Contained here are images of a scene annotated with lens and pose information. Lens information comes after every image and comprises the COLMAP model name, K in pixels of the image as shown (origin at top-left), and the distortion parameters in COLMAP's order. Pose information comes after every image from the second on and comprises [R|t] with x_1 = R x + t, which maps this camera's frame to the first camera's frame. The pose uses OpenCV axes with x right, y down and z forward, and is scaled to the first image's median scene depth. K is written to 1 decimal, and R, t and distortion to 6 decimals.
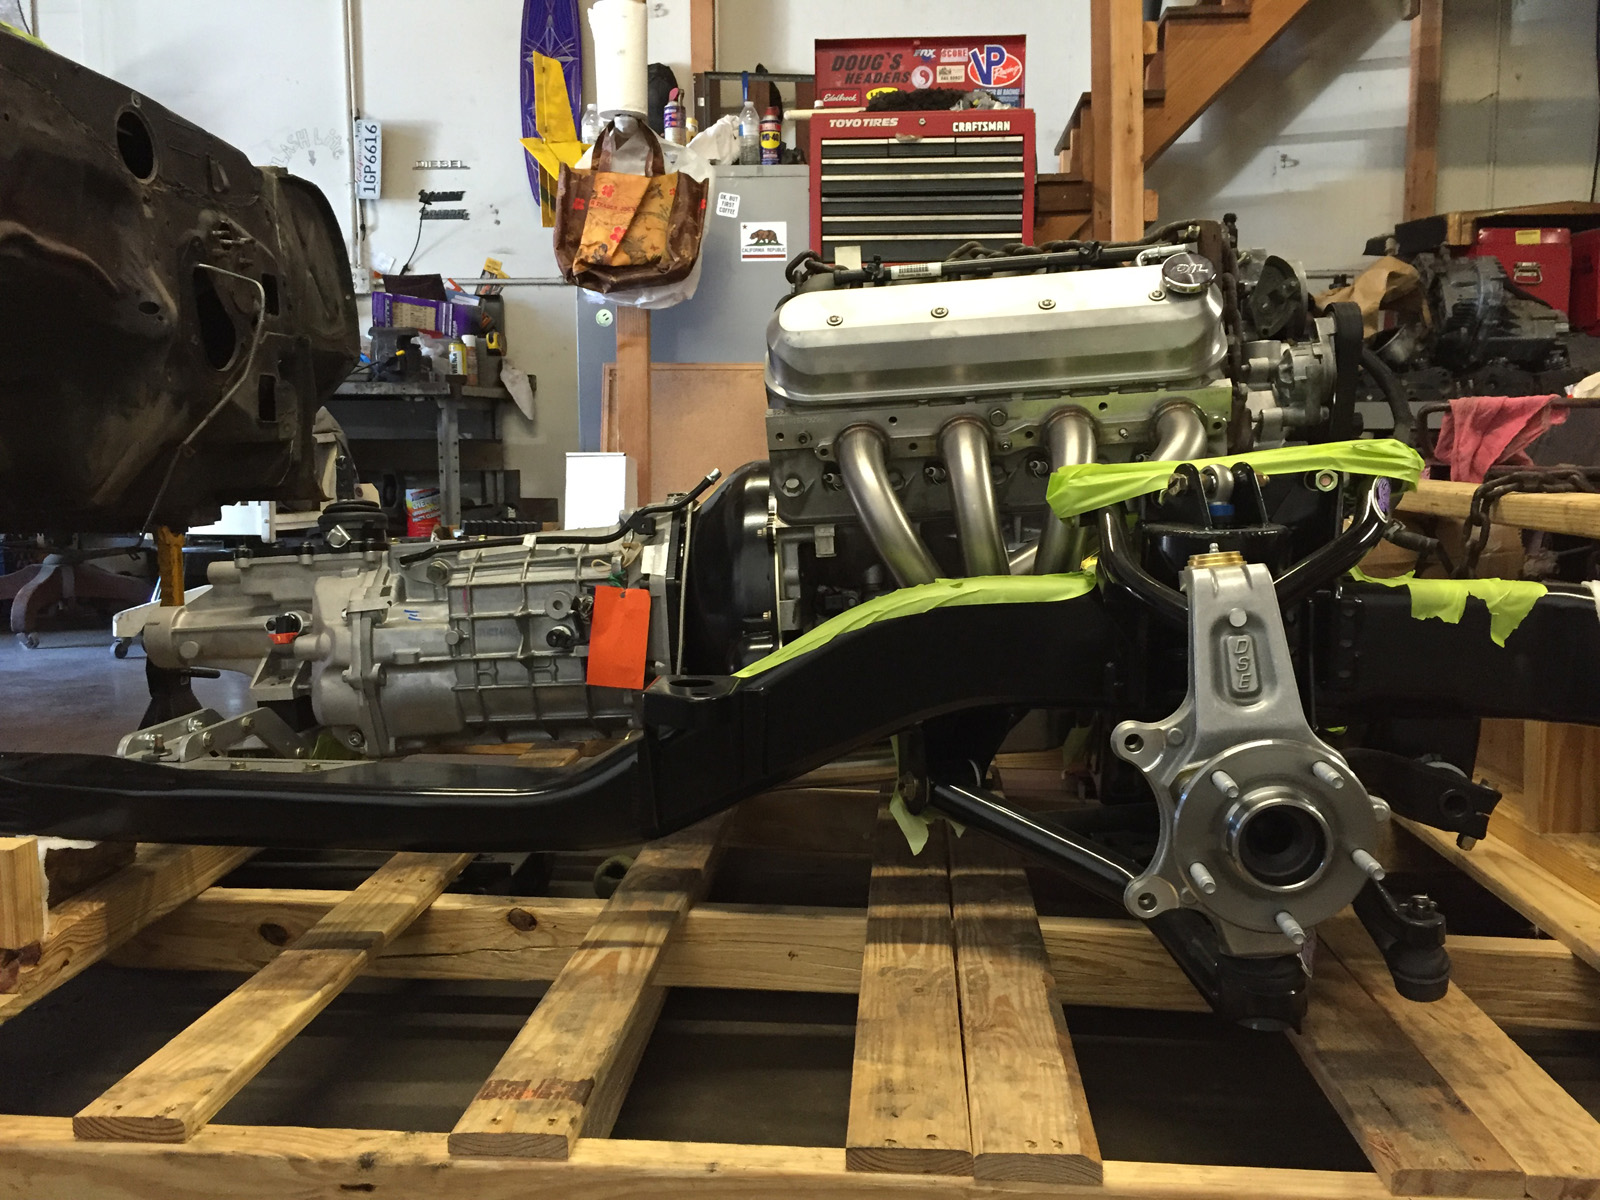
lens RADIAL K [[1375.6, 0, 800.0], [0, 1375.6, 600.0], [0, 0, 1]] dist [0.107188, -0.152642]
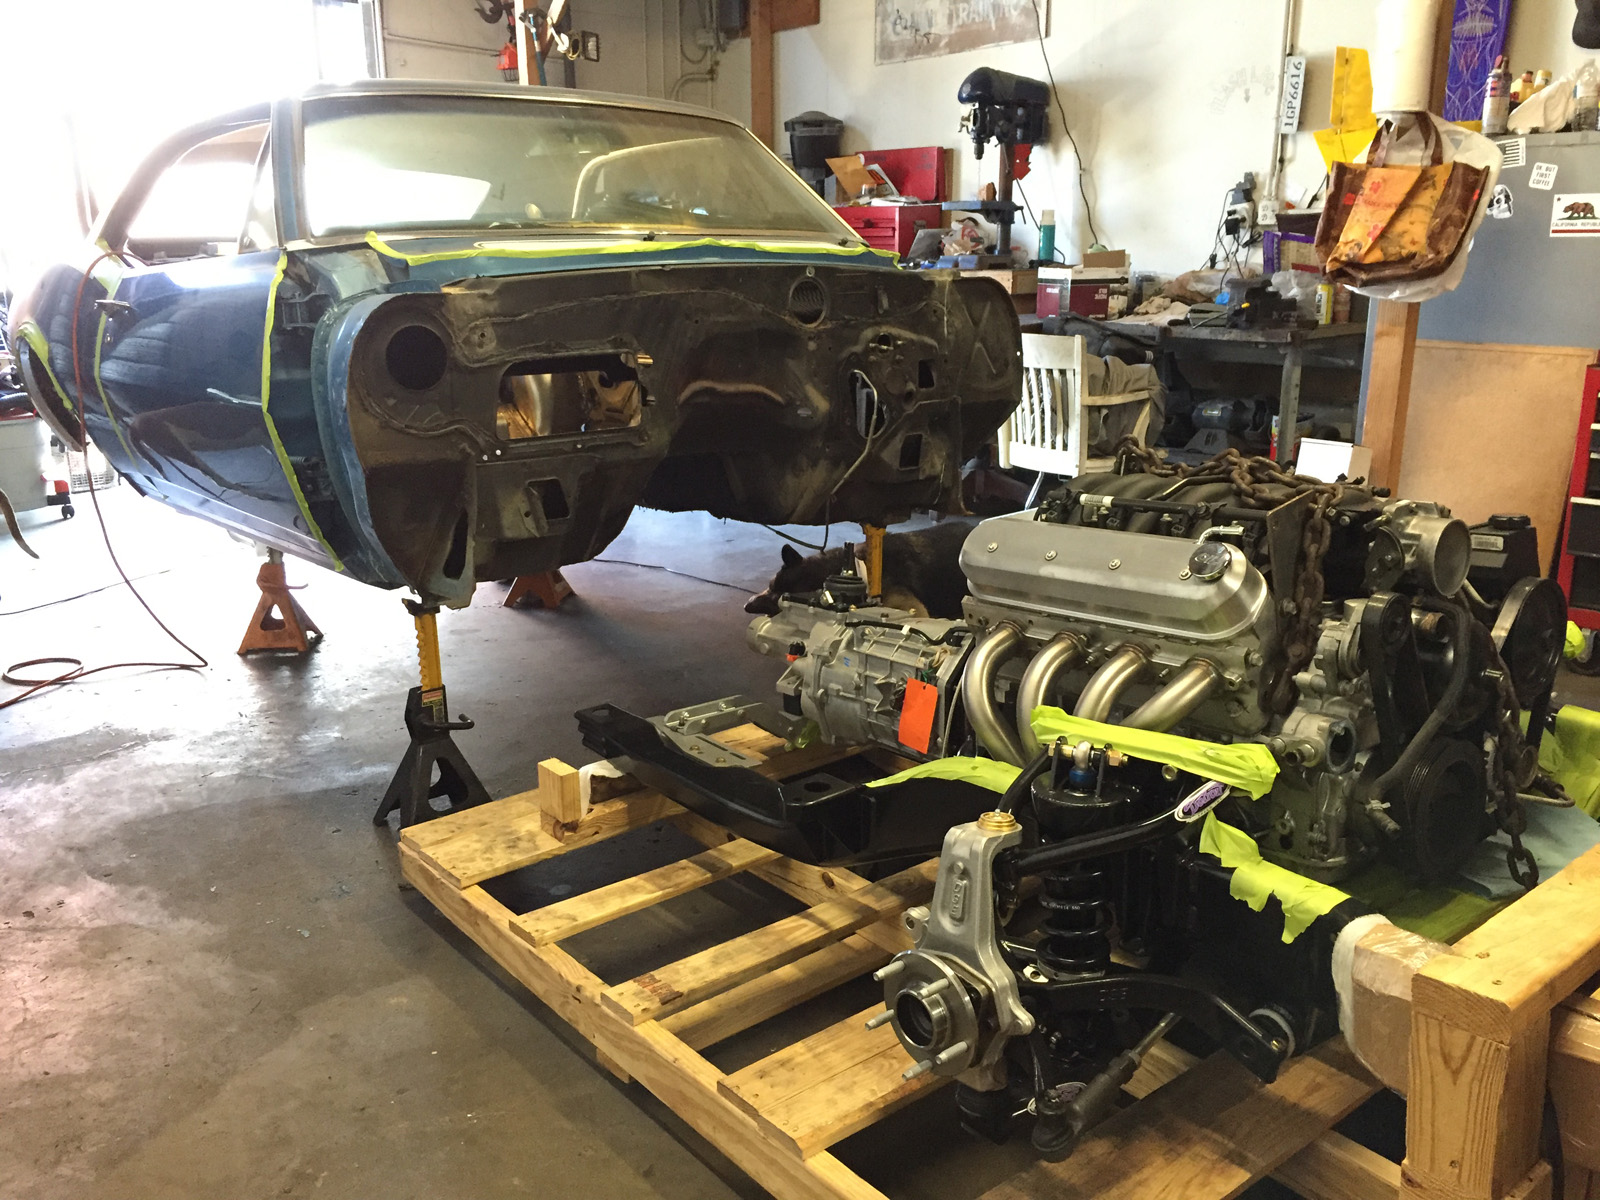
lens RADIAL K [[1375.6, 0, 800.0], [0, 1375.6, 600.0], [0, 0, 1]] dist [0.107188, -0.152642]
pose [[0.700333, 0.179106, -0.690981, 0.329709], [-0.075512, 0.981167, 0.177790, -0.147247], [0.709811, -0.072334, 0.700668, -0.042490]]
